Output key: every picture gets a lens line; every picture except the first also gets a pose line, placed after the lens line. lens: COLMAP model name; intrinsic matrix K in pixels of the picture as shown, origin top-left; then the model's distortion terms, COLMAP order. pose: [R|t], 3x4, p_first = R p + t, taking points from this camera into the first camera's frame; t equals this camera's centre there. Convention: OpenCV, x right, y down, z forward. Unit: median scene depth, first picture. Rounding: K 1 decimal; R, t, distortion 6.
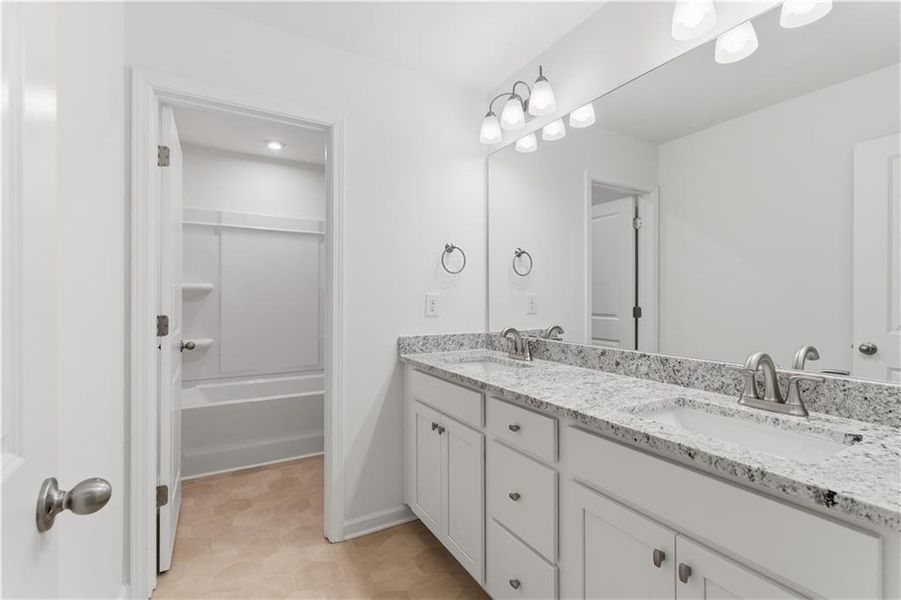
lens RADIAL K [[405.1, 0, 452.3], [0, 405.1, 298.4], [0, 0, 1]] dist [0.000099, 0.000253]
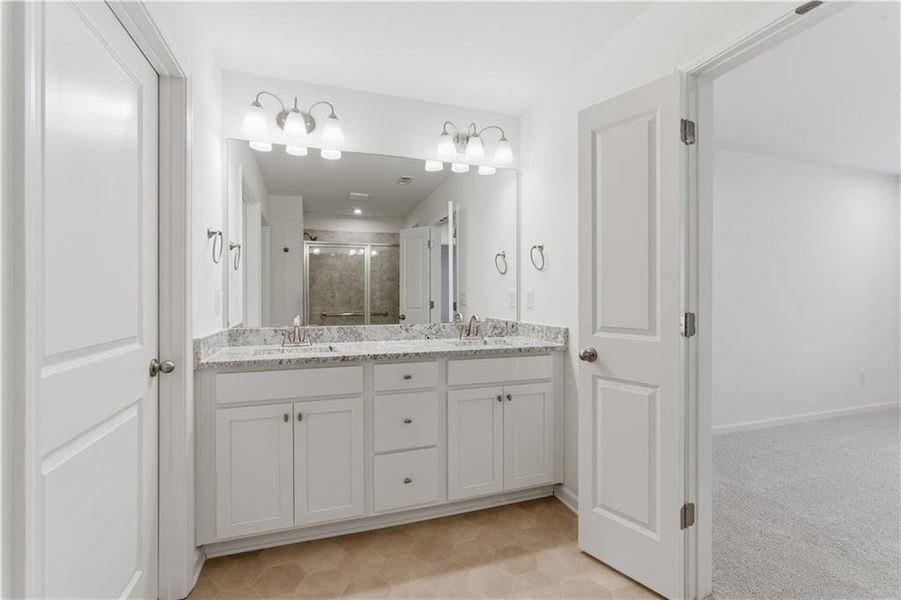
lens RADIAL K [[405.1, 0, 452.3], [0, 405.1, 298.4], [0, 0, 1]] dist [0.000099, 0.000253]
pose [[0.182956, -0.006189, 0.983102, -1.264891], [-0.000061, 0.999980, 0.006306, 0.013474], [-0.983121, -0.001214, 0.182952, 0.541403]]
